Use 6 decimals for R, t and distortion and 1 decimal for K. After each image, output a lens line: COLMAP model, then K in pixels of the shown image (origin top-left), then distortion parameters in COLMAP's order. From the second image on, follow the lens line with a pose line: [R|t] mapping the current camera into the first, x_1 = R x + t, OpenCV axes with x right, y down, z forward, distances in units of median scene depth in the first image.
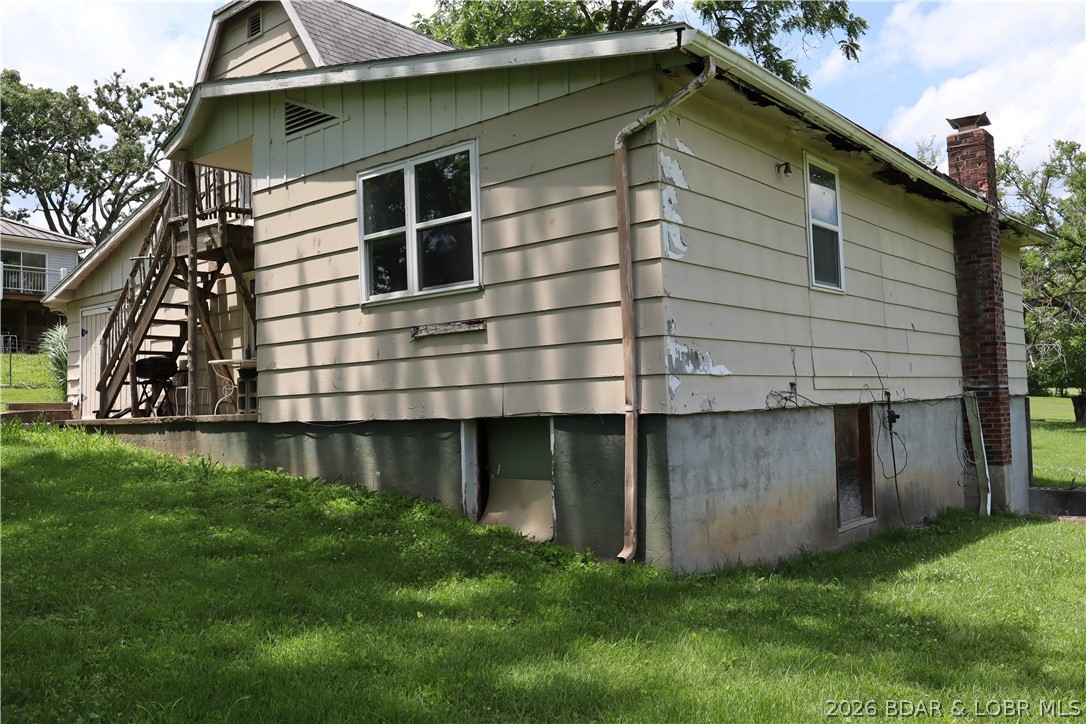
lens RADIAL K [[903.7, 0, 543.0], [0, 903.7, 362.0], [0, 0, 1]] dist [-0.007009, 0.009942]
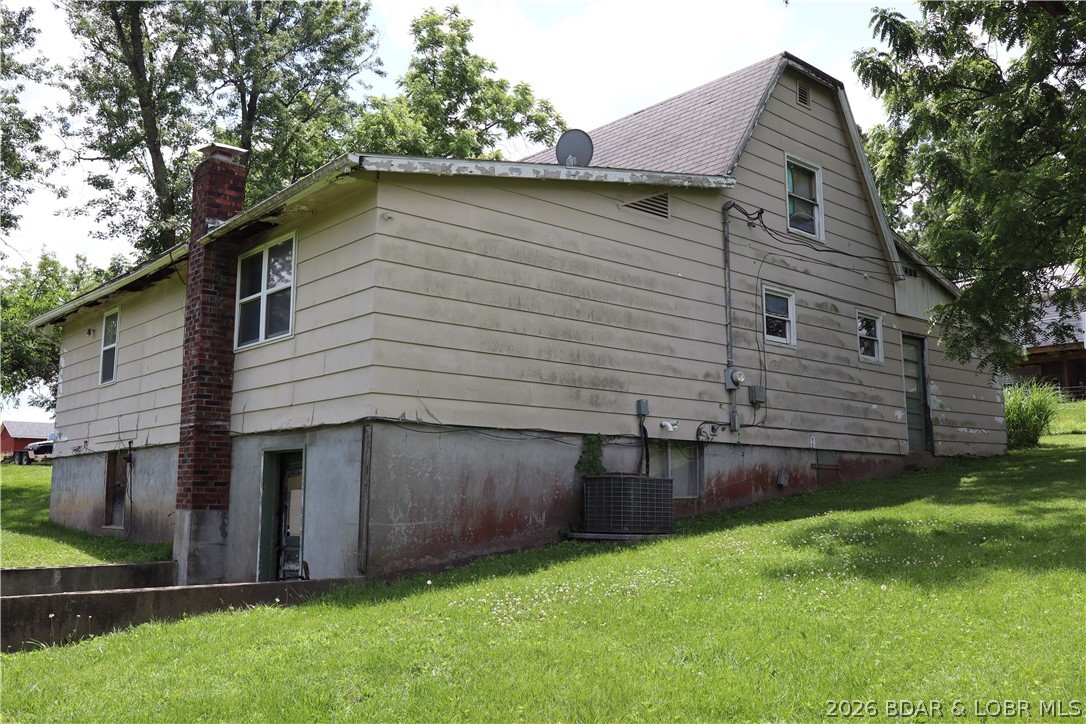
lens RADIAL K [[946.9, 0, 543.0], [0, 946.9, 362.0], [0, 0, 1]] dist [0.003685, 0.004918]
pose [[-0.144977, -0.109344, -0.983374, 1.915765], [0.051527, 0.991692, -0.117866, 0.129339], [0.988092, -0.067759, -0.138139, 2.012671]]
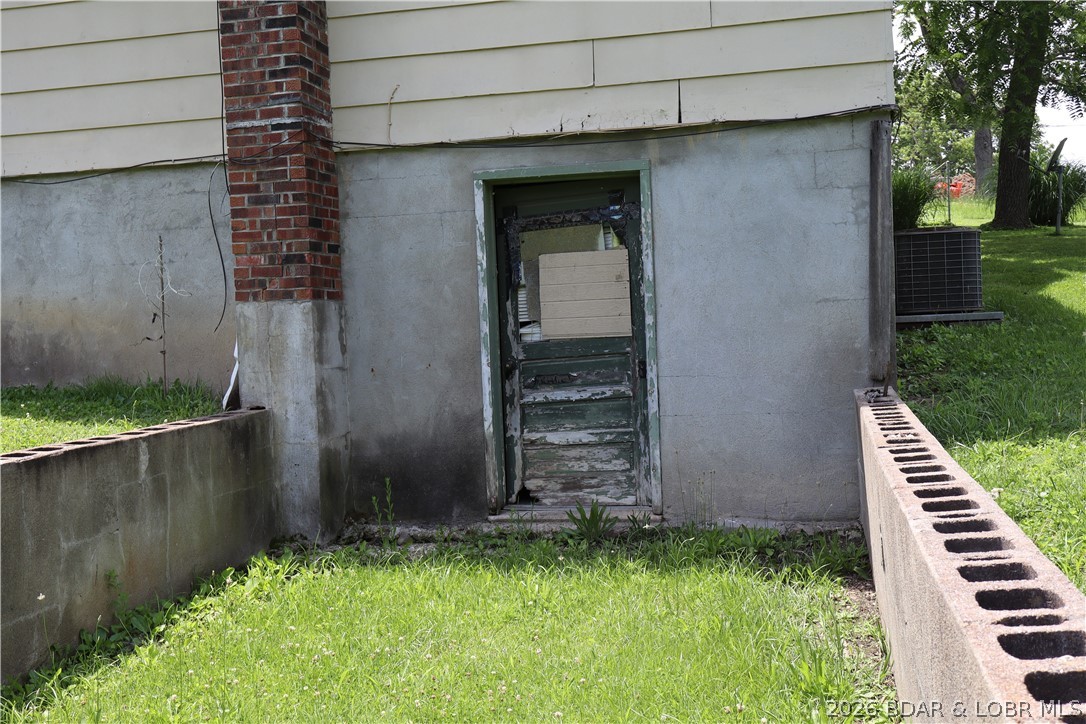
lens RADIAL K [[1131.8, 0, 543.0], [0, 1131.8, 362.0], [0, 0, 1]] dist [0.005123, -0.002152]
pose [[0.456257, 0.053478, -0.888240, 1.427528], [0.066114, 0.993396, 0.093769, 0.133138], [0.887388, -0.101508, 0.449709, 1.150524]]
